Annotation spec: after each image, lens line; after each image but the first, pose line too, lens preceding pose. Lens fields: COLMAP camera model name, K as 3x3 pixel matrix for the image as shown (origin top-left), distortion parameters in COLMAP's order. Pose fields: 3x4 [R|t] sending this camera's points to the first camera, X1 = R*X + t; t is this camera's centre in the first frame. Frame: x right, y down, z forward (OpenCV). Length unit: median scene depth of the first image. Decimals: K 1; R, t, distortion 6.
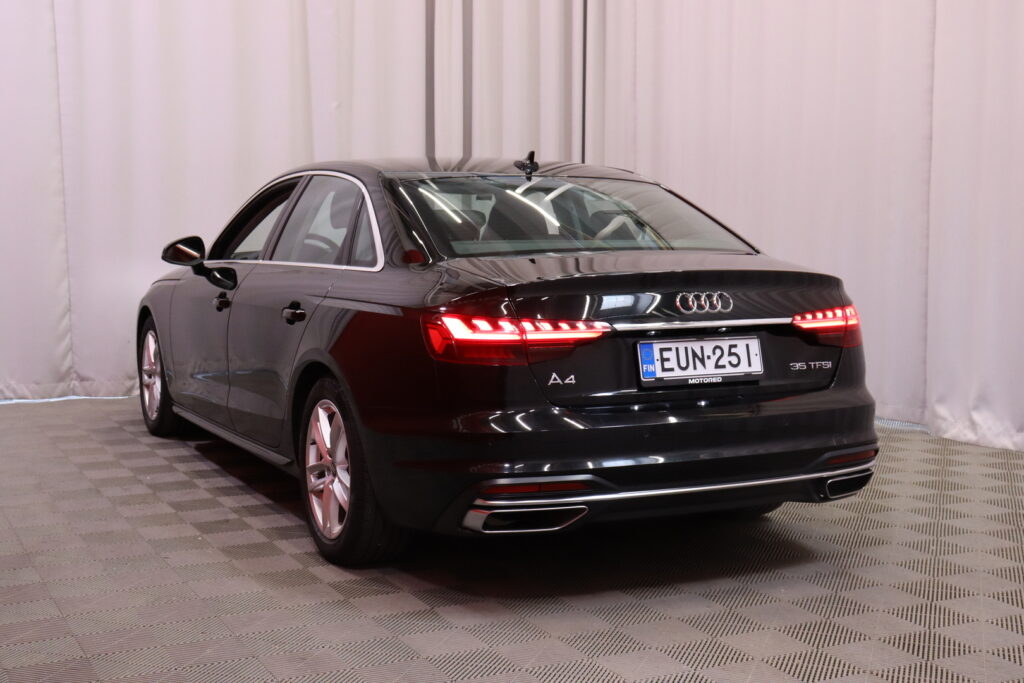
lens RADIAL K [[1301.1, 0, 510.4], [0, 1301.1, 342.4], [0, 0, 1]] dist [0.090756, 0.000000]
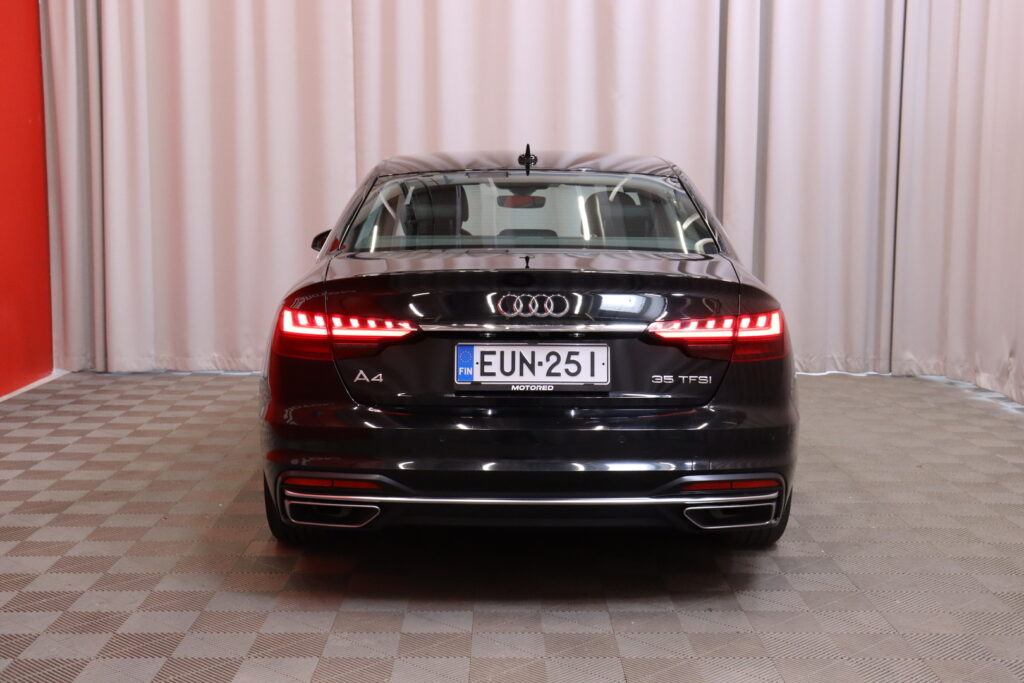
lens RADIAL K [[1301.1, 0, 514.0], [0, 1301.1, 335.5], [0, 0, 1]] dist [0.090756, 0.000000]
pose [[0.903672, 0.047373, -0.425596, 0.537823], [-0.045400, 0.998859, 0.014783, -0.022052], [0.425811, 0.005963, 0.904793, 0.142111]]
